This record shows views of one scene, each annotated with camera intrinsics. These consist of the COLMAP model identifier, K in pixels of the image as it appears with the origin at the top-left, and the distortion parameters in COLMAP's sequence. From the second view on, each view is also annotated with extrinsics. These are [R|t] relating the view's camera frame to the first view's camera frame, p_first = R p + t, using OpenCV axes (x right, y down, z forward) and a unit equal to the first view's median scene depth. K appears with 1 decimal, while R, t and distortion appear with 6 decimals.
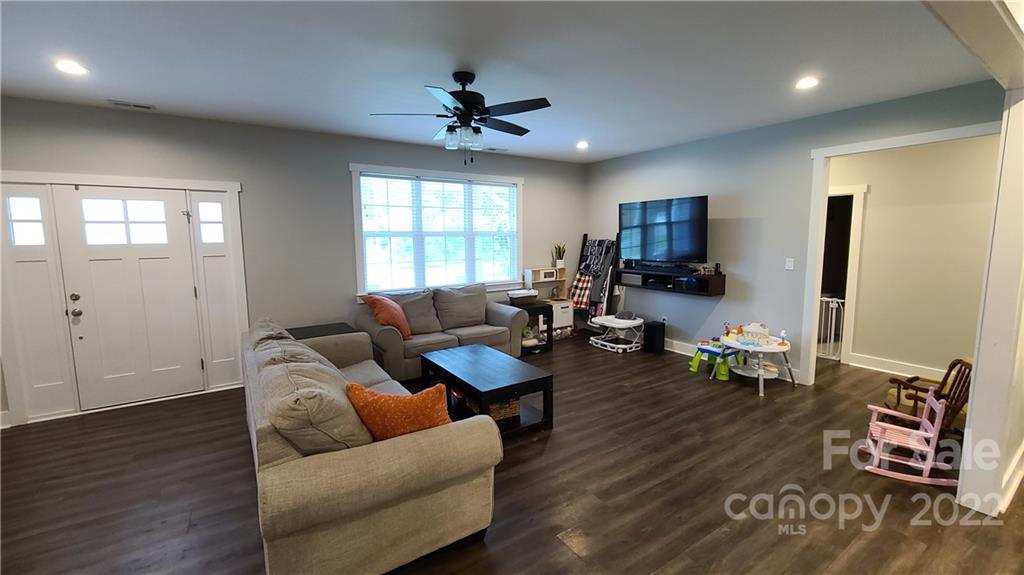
lens RADIAL K [[420.8, 0, 511.5], [0, 420.8, 286.8], [0, 0, 1]] dist [0.001141, -0.000131]
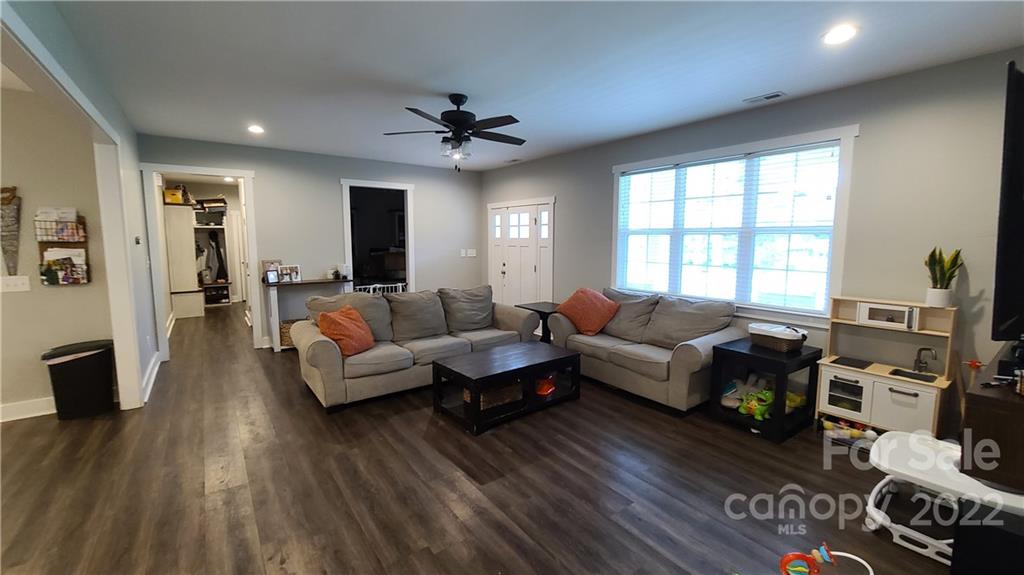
lens RADIAL K [[420.8, 0, 514.2], [0, 420.8, 287.4], [0, 0, 1]] dist [0.001141, -0.000131]
pose [[0.051791, 0.132320, -0.989853, 0.700166], [-0.113612, 0.985529, 0.125797, -0.092889], [0.992174, 0.105944, 0.066075, 0.700906]]
